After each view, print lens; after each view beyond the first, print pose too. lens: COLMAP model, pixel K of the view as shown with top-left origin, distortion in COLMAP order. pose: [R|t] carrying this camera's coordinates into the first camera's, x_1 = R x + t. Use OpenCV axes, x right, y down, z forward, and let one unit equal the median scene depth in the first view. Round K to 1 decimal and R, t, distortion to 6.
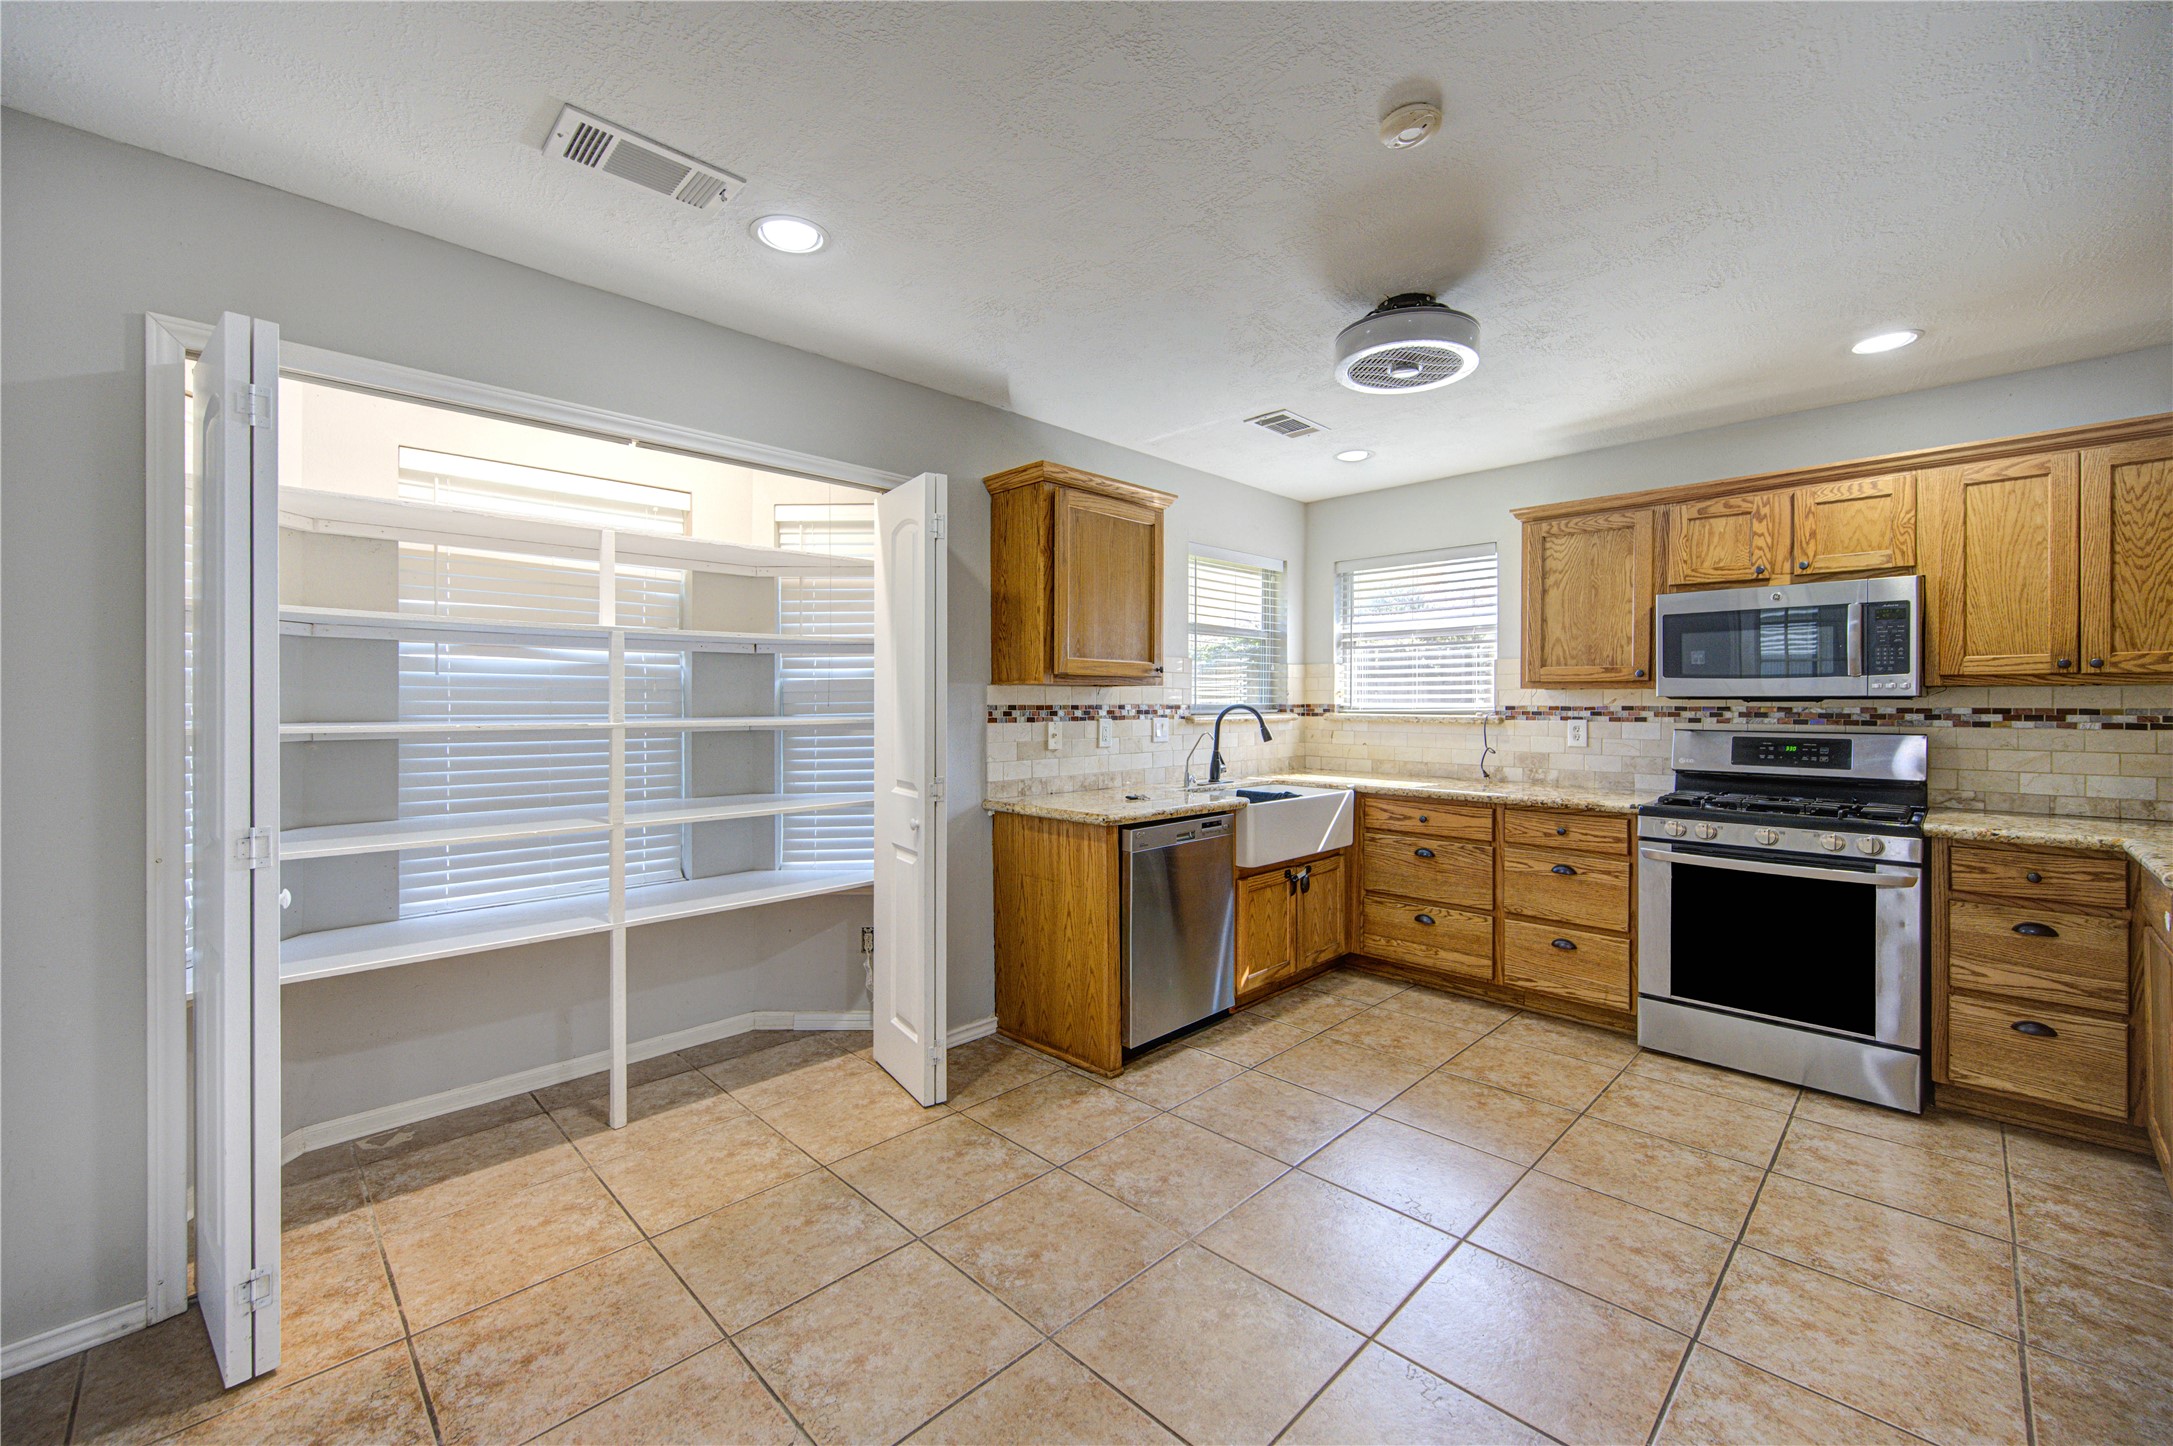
lens RADIAL K [[866.7, 0, 1067.9], [0, 866.7, 708.2], [0, 0, 1]] dist [0.001147, 0.000876]
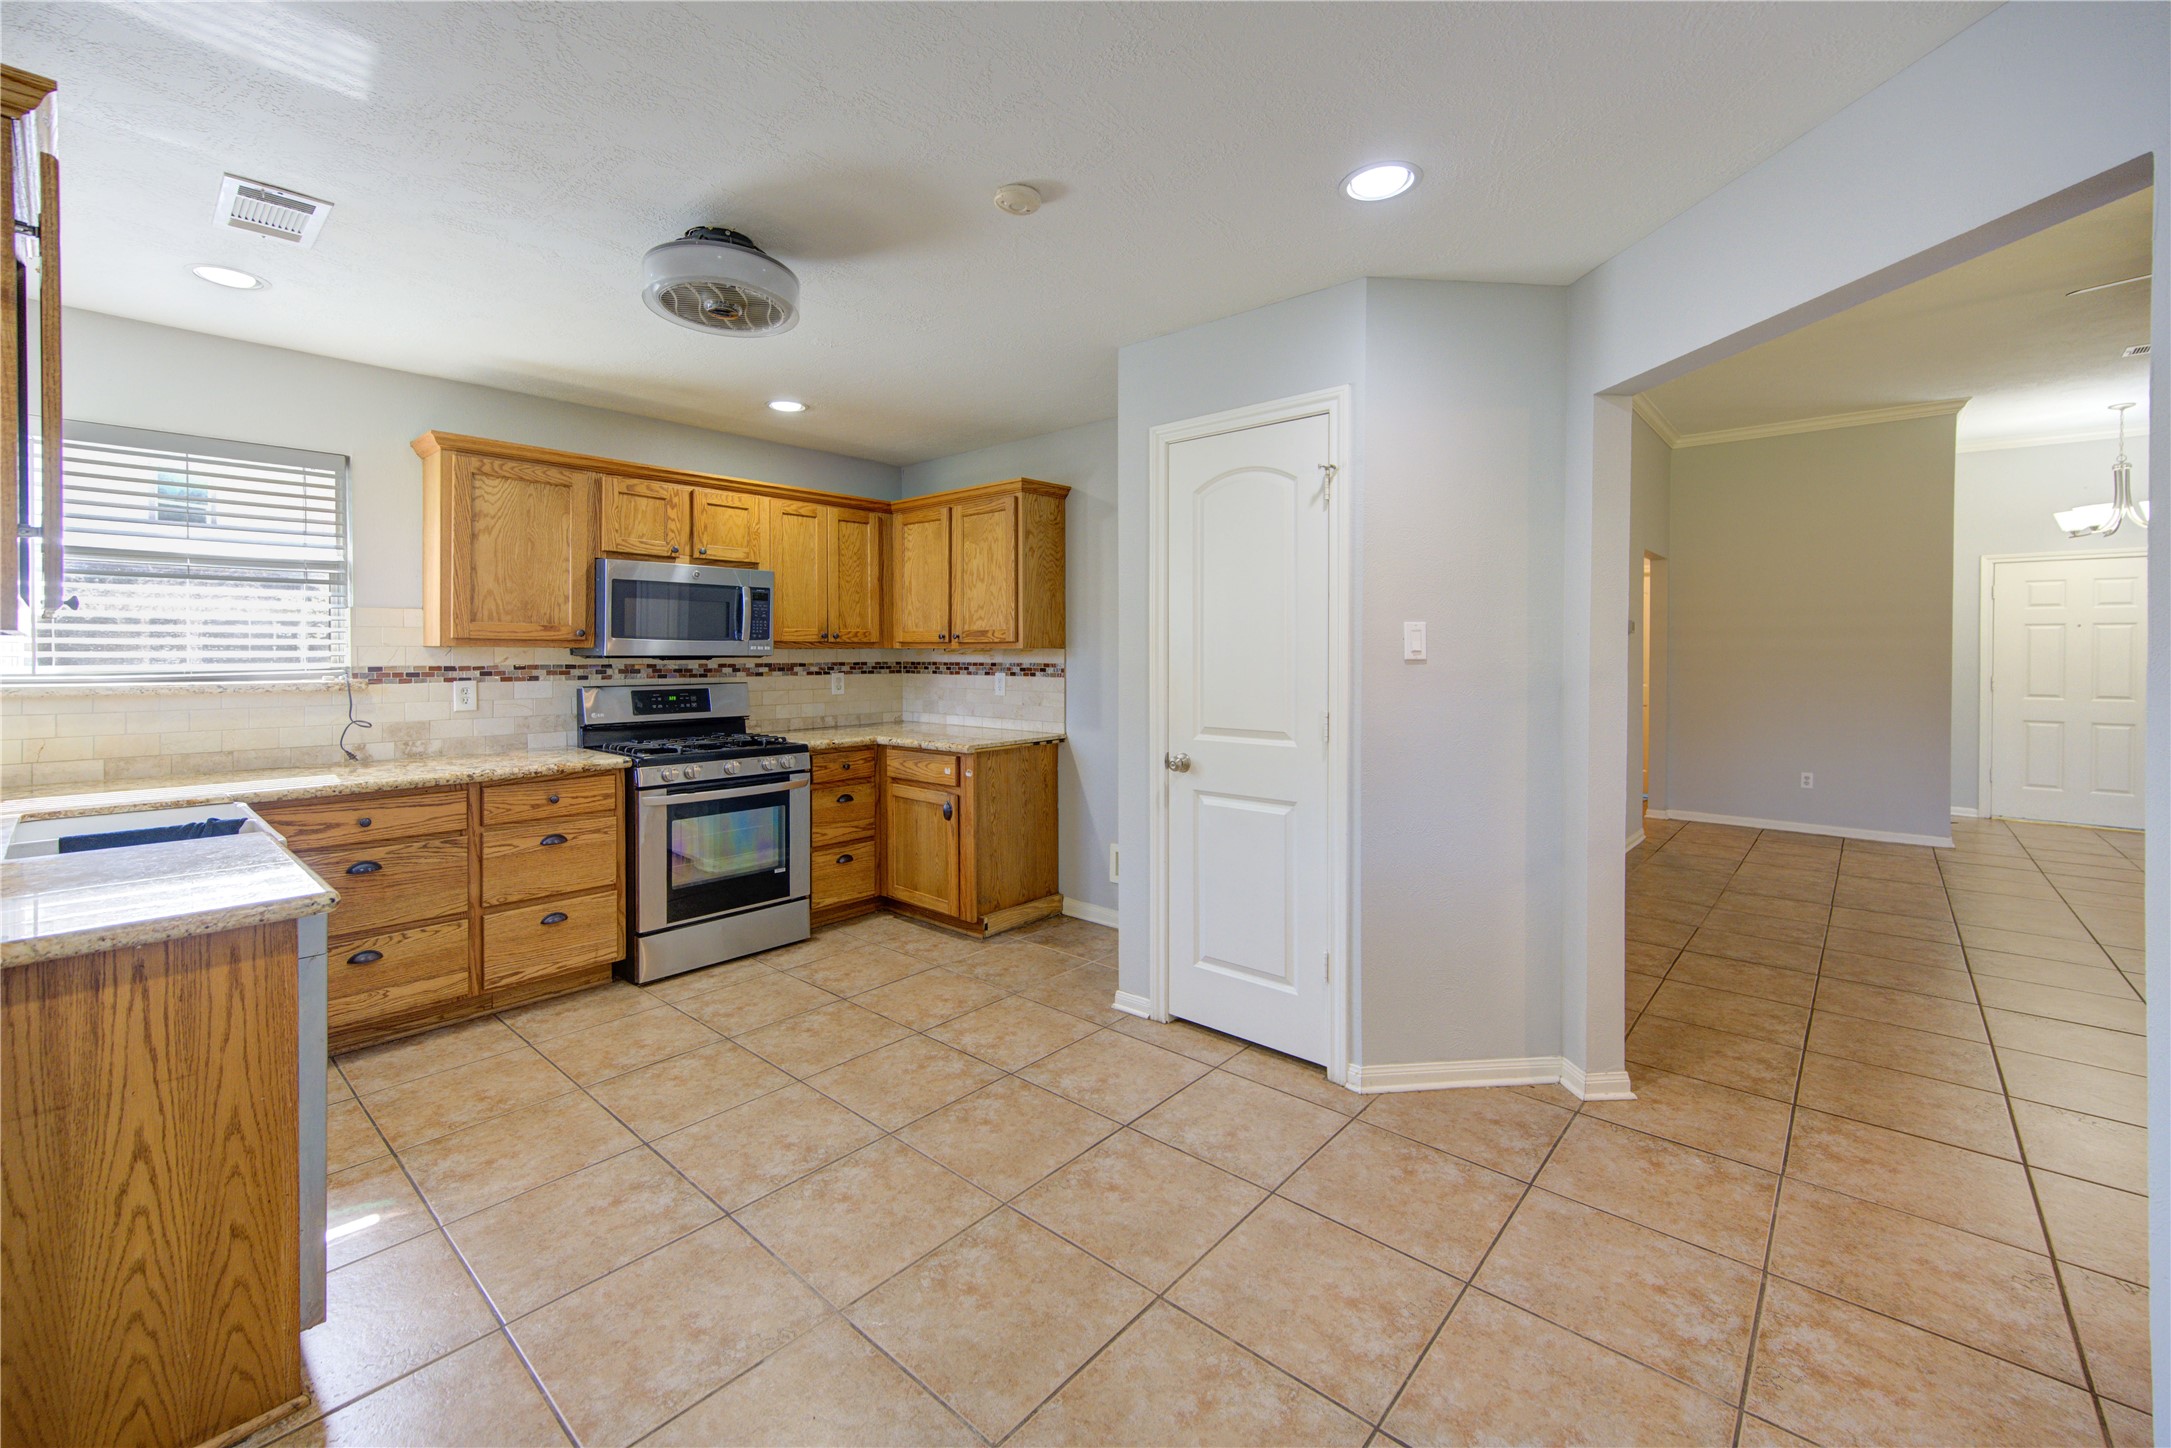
lens RADIAL K [[897.6, 0, 1088.1], [0, 897.6, 662.6], [0, 0, 1]] dist [0.001911, -0.000590]
pose [[-0.082965, -0.012306, 0.996477, -0.438983], [0.007547, 0.999887, 0.012976, -0.014228], [-0.996524, 0.008597, -0.082863, 0.491542]]
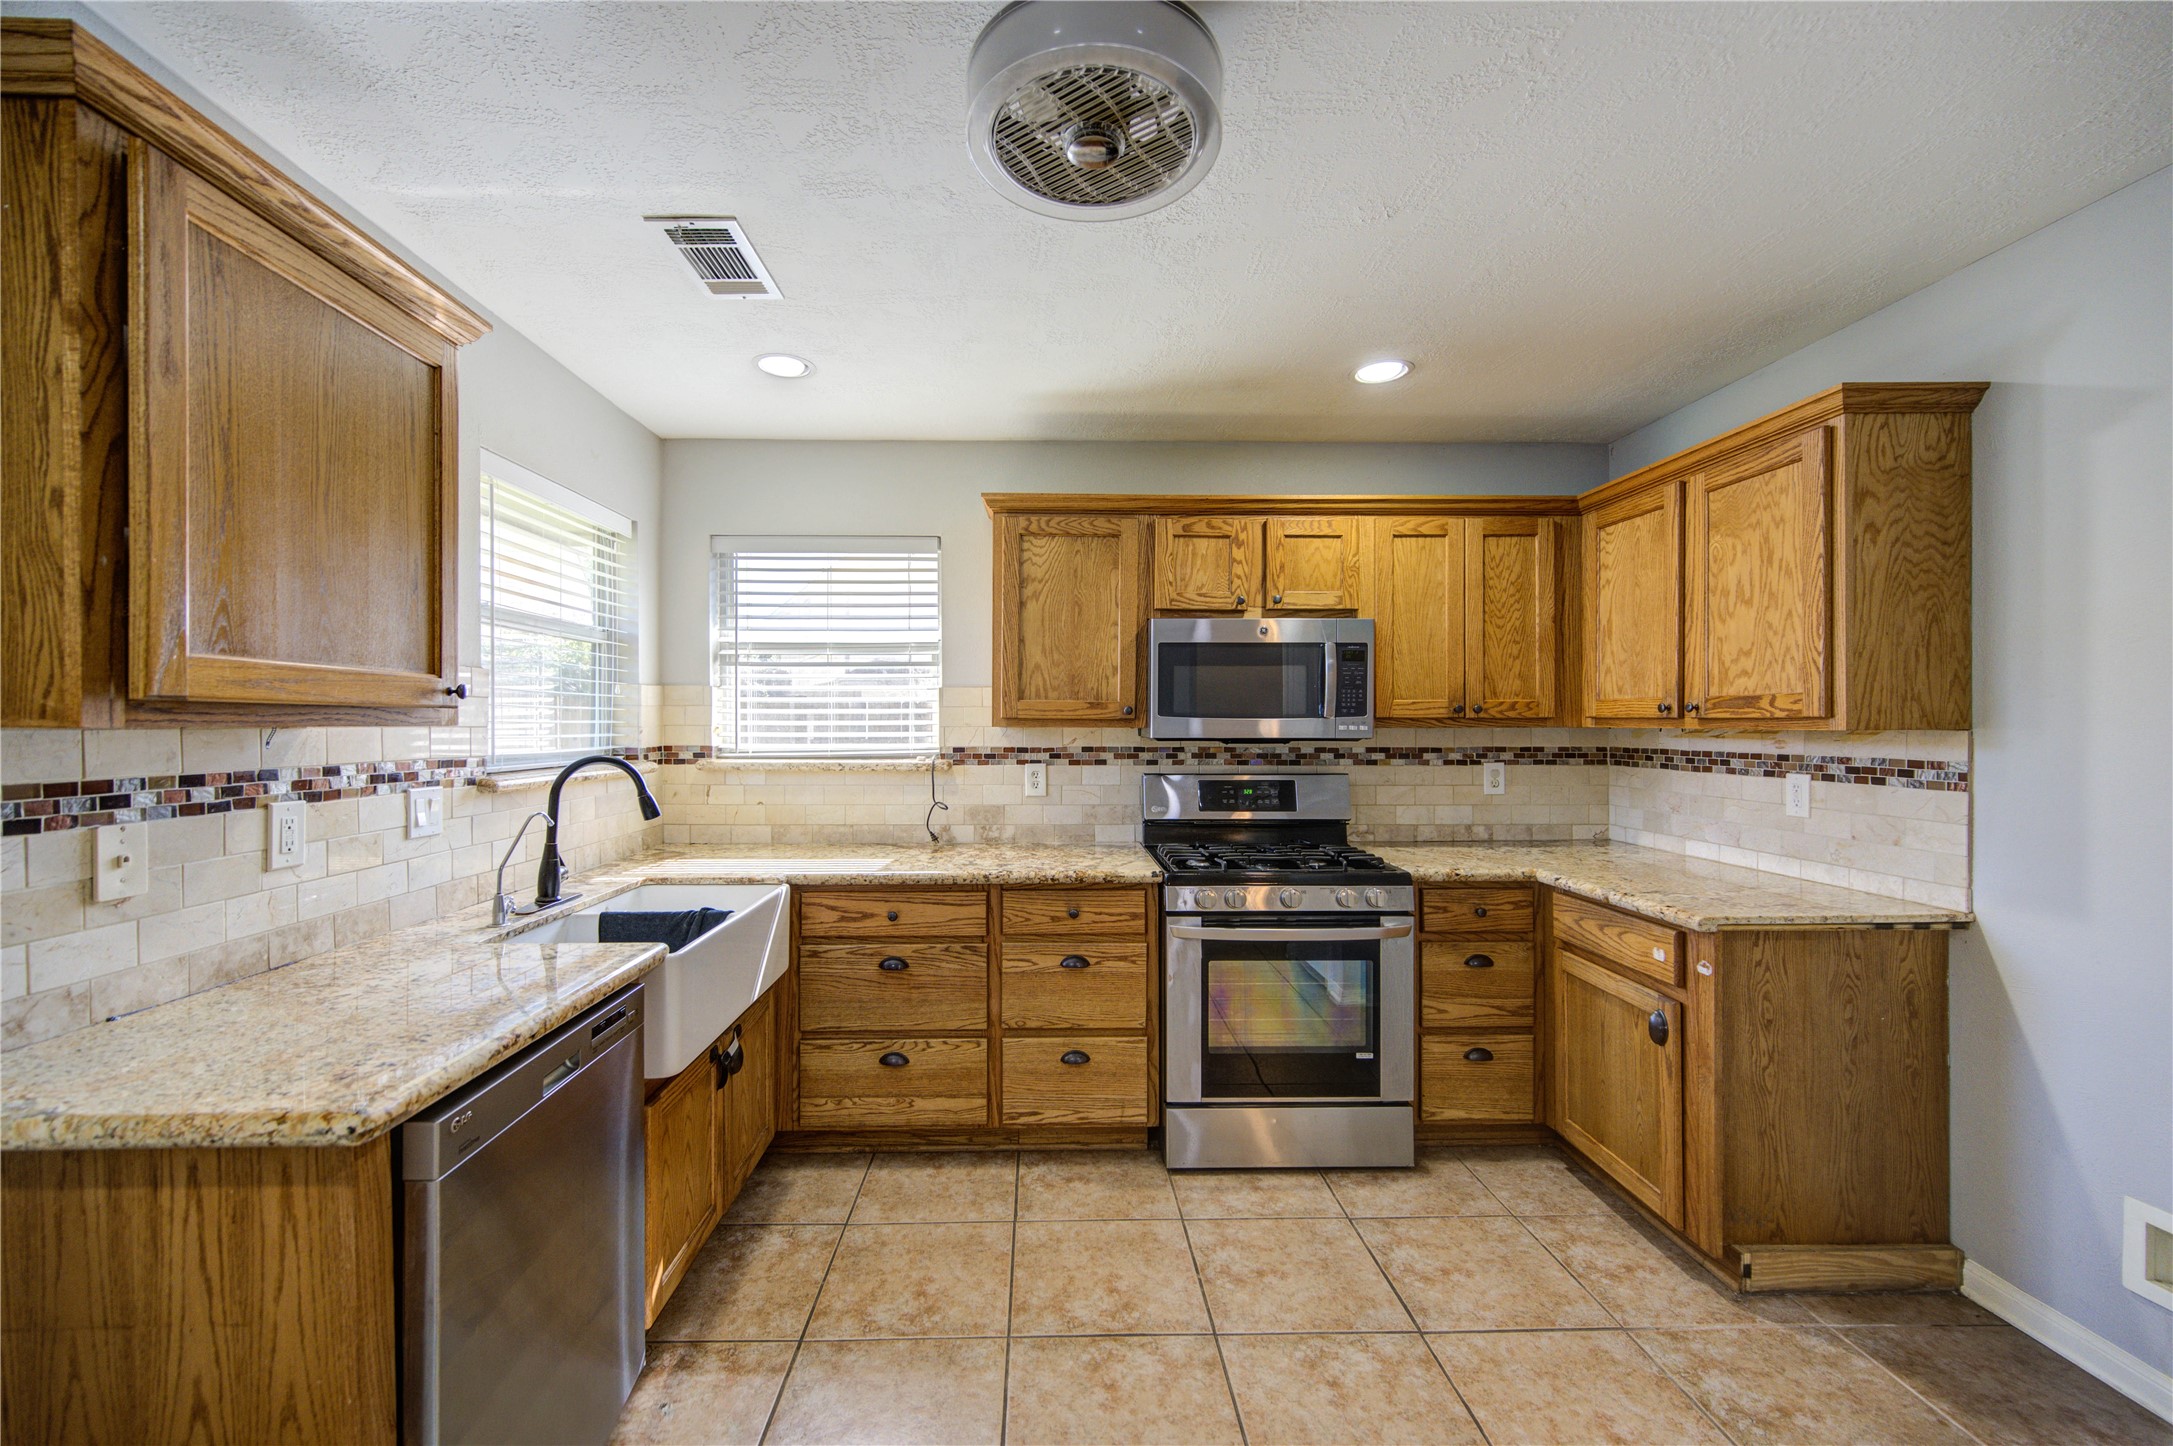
lens RADIAL K [[887.6, 0, 1055.2], [0, 887.6, 726.7], [0, 0, 1]] dist [0.002127, 0.000011]
pose [[0.682278, -0.004437, 0.731079, -0.021071], [0.006692, 0.999978, -0.000177, -0.024336], [-0.731062, 0.005013, 0.682293, 0.460172]]
